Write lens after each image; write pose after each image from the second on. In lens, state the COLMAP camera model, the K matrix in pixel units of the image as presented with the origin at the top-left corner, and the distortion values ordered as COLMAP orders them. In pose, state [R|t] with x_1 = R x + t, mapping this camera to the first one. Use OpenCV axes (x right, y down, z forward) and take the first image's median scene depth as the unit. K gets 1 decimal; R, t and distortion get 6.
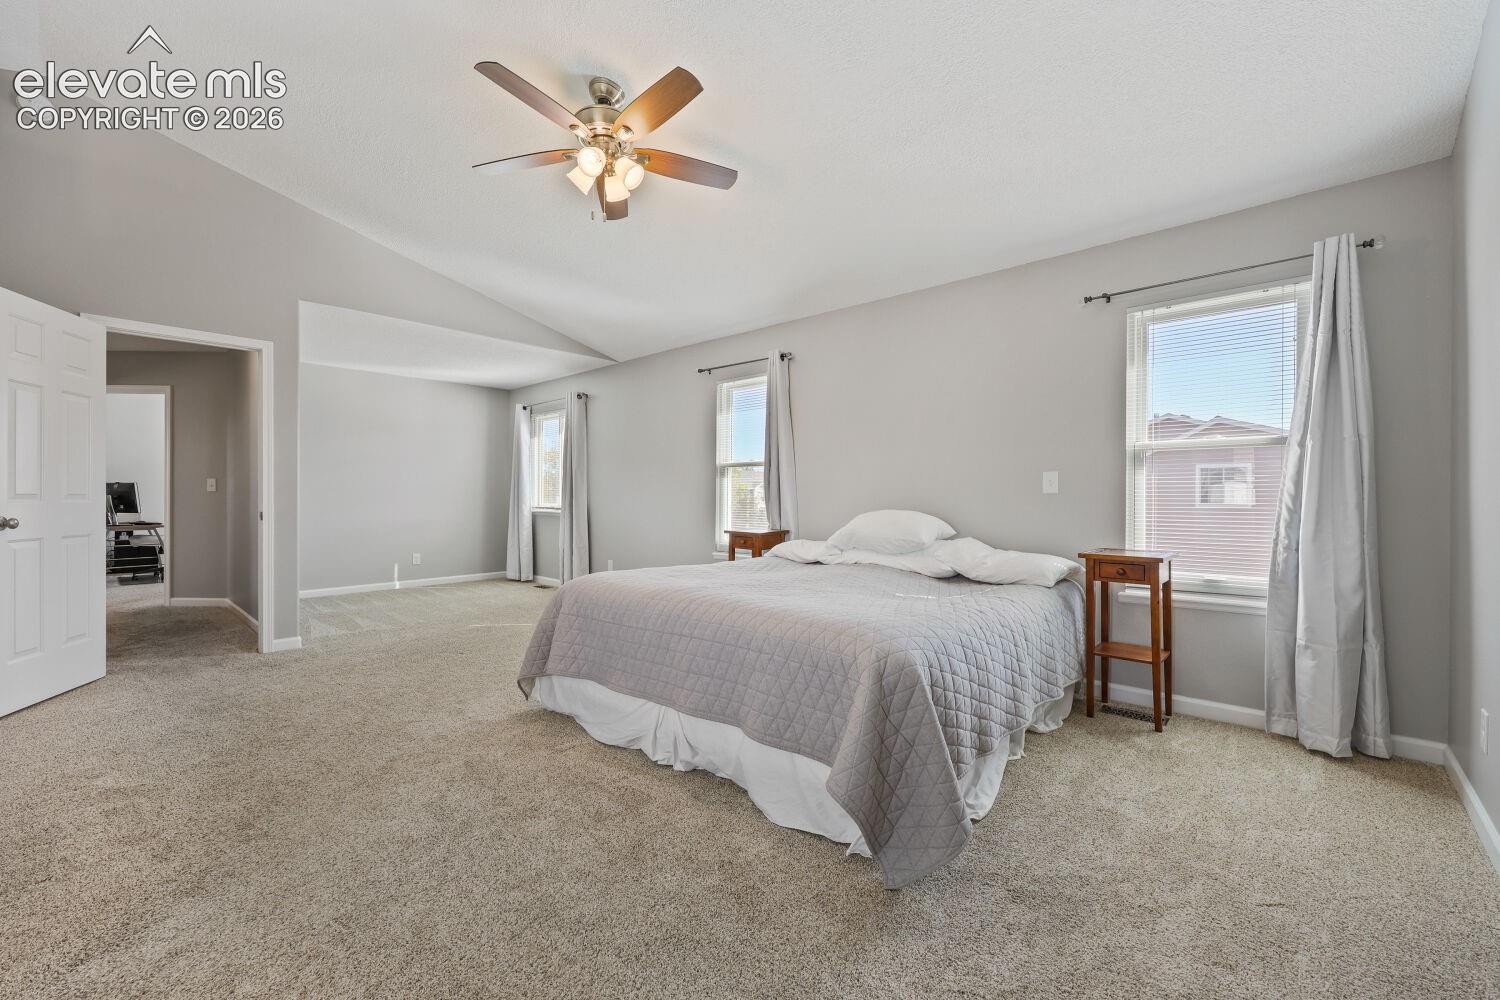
lens RADIAL K [[603.5, 0, 749.0], [0, 603.5, 492.5], [0, 0, 1]] dist [-0.000999, -0.000021]
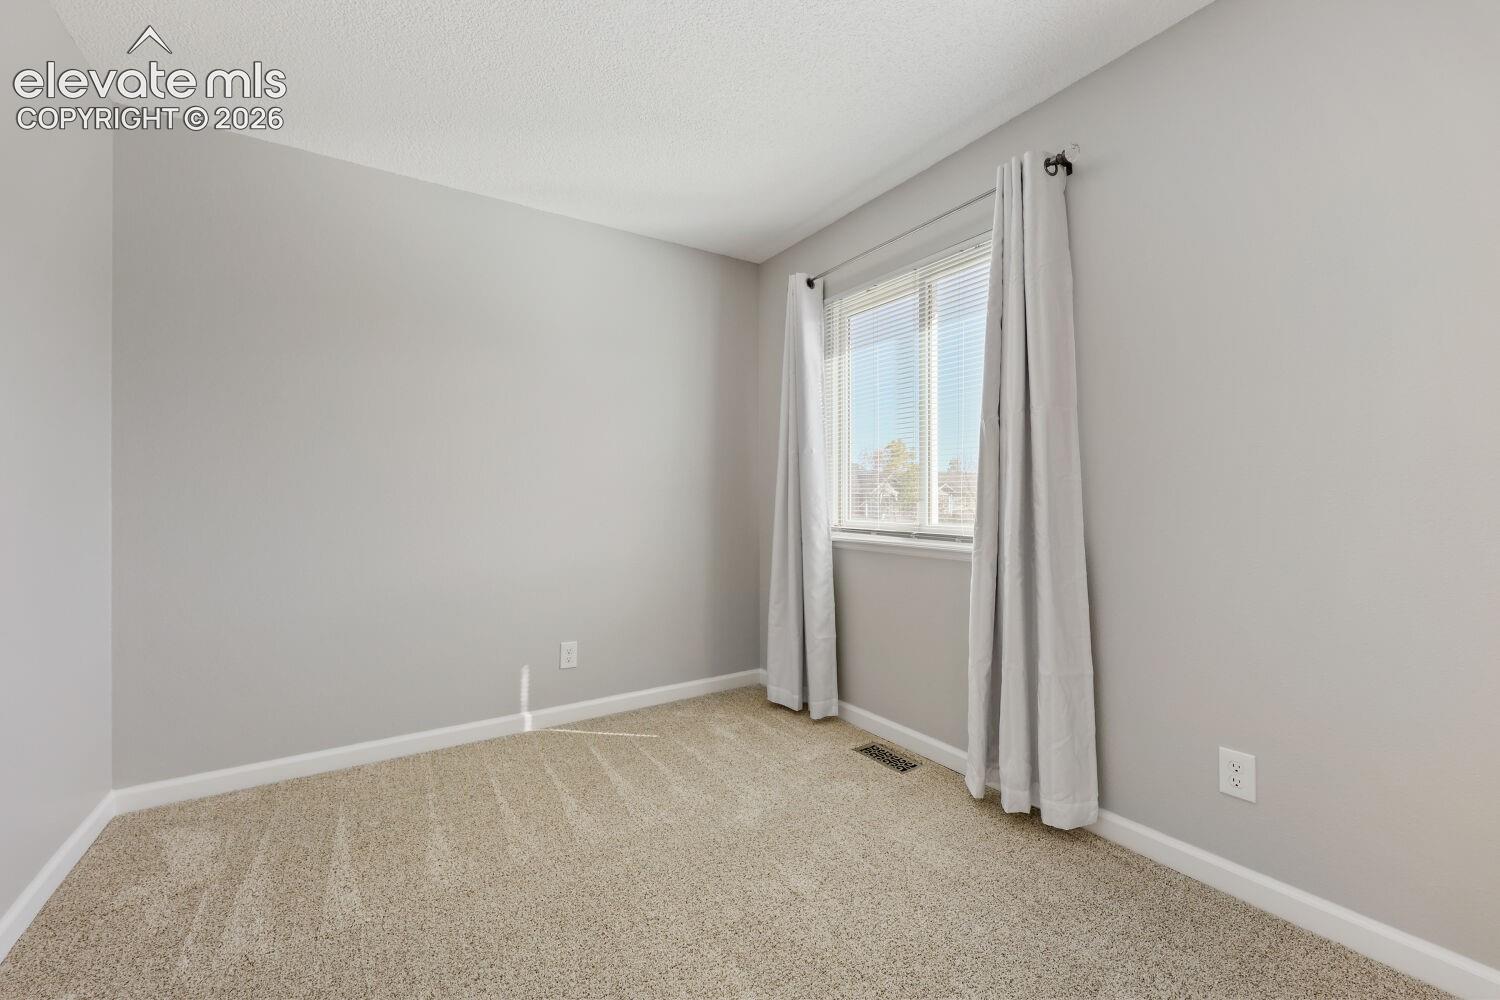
lens RADIAL K [[603.5, 0, 749.0], [0, 603.5, 492.5], [0, 0, 1]] dist [-0.000999, -0.000021]
pose [[0.968962, -0.006411, -0.247127, -0.317117], [0.007689, 0.999962, 0.004207, -0.001984], [0.247091, -0.005977, 0.968974, 0.606367]]
